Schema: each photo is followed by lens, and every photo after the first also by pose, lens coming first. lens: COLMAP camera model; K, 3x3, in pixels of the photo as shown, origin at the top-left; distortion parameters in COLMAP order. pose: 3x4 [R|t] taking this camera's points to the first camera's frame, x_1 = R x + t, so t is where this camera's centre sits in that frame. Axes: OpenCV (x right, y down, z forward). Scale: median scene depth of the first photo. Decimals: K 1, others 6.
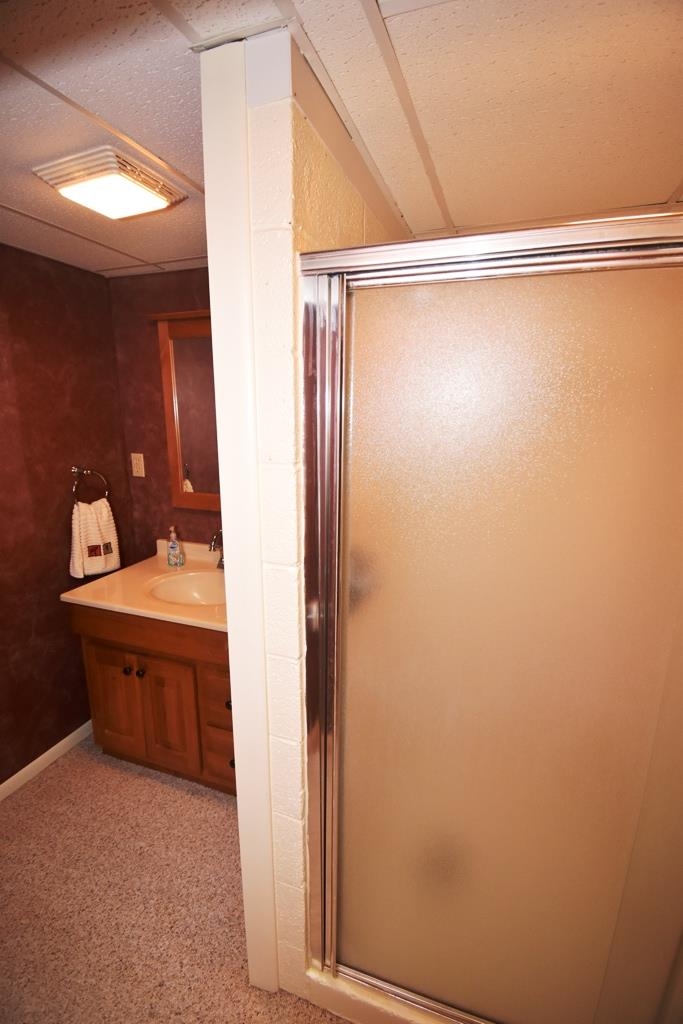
lens RADIAL K [[453.7, 0, 341.5], [0, 453.7, 512.0], [0, 0, 1]] dist [0.025113, -0.027077]
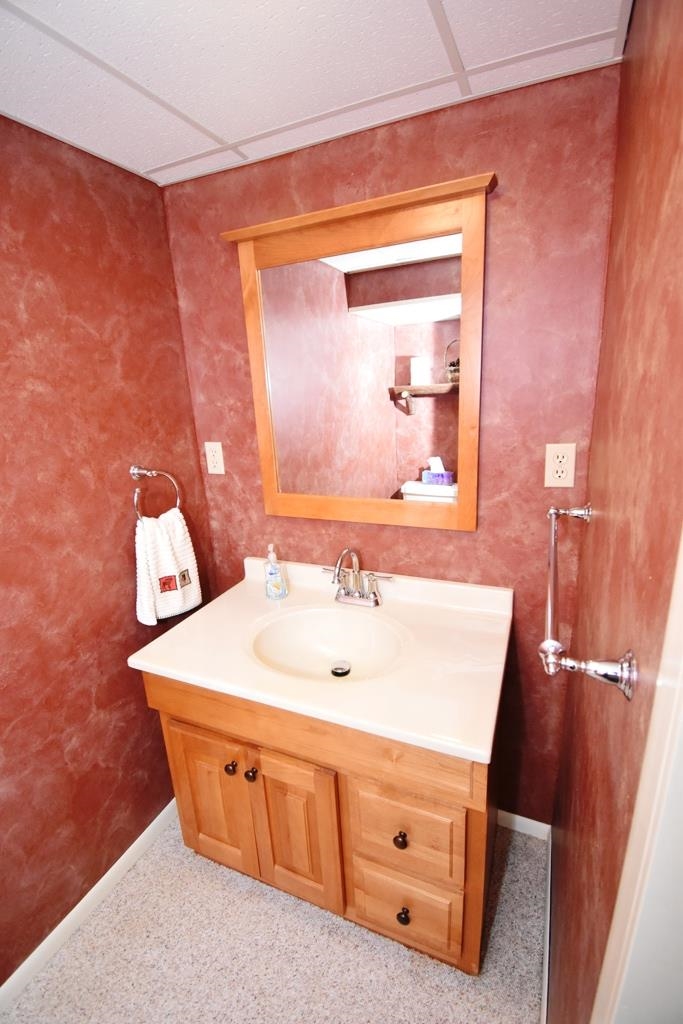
lens RADIAL K [[453.7, 0, 341.5], [0, 453.7, 512.0], [0, 0, 1]] dist [0.025113, -0.027077]
pose [[0.996109, -0.035092, -0.080836, -0.211688], [0.039608, 0.997703, 0.054954, -0.054456], [0.078722, -0.057942, 0.995211, 0.322591]]
